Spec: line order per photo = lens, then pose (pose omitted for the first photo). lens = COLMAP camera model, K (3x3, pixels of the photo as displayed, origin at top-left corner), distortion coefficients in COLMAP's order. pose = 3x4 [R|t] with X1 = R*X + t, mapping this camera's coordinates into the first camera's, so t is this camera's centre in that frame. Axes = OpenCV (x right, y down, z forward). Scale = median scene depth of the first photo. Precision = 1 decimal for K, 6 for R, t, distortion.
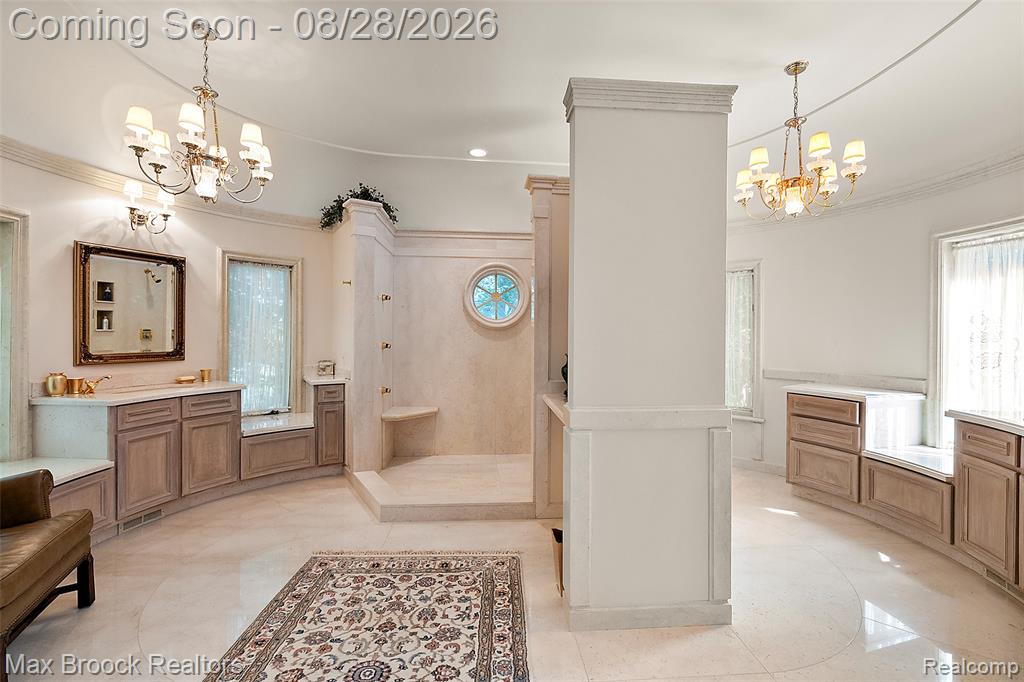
lens RADIAL K [[438.4, 0, 512.1], [0, 438.4, 333.7], [0, 0, 1]] dist [0.001311, 0.000296]
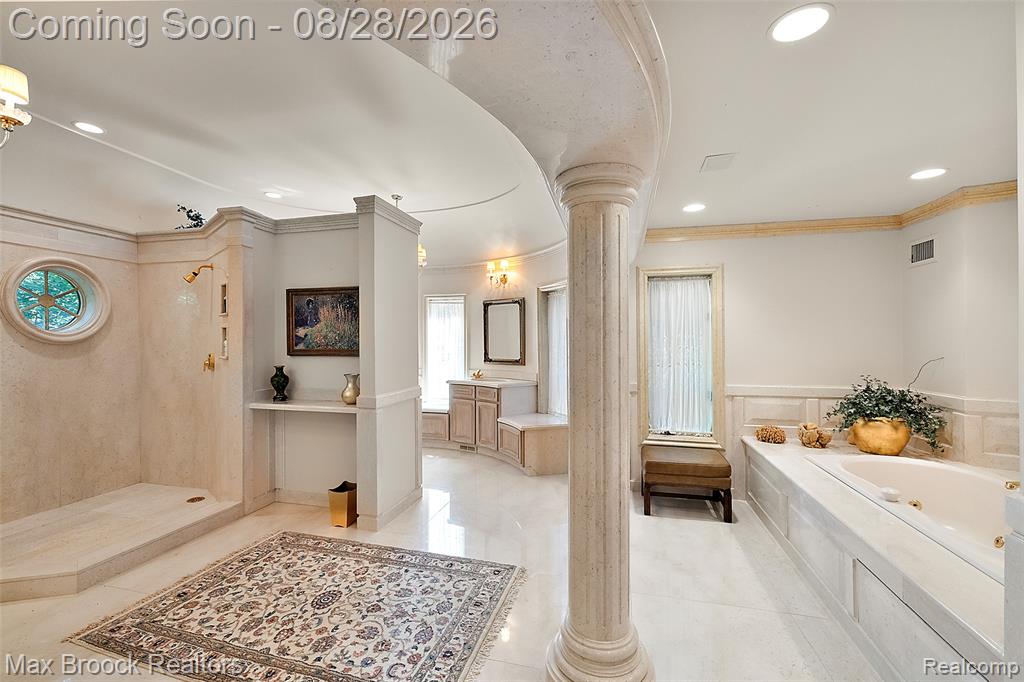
lens RADIAL K [[438.4, 0, 519.7], [0, 438.4, 339.0], [0, 0, 1]] dist [0.001311, 0.000296]
pose [[0.300655, -0.003516, 0.953727, -1.093970], [0.000909, 0.999994, 0.003400, -0.043755], [-0.953733, -0.000155, 0.300656, -0.006165]]
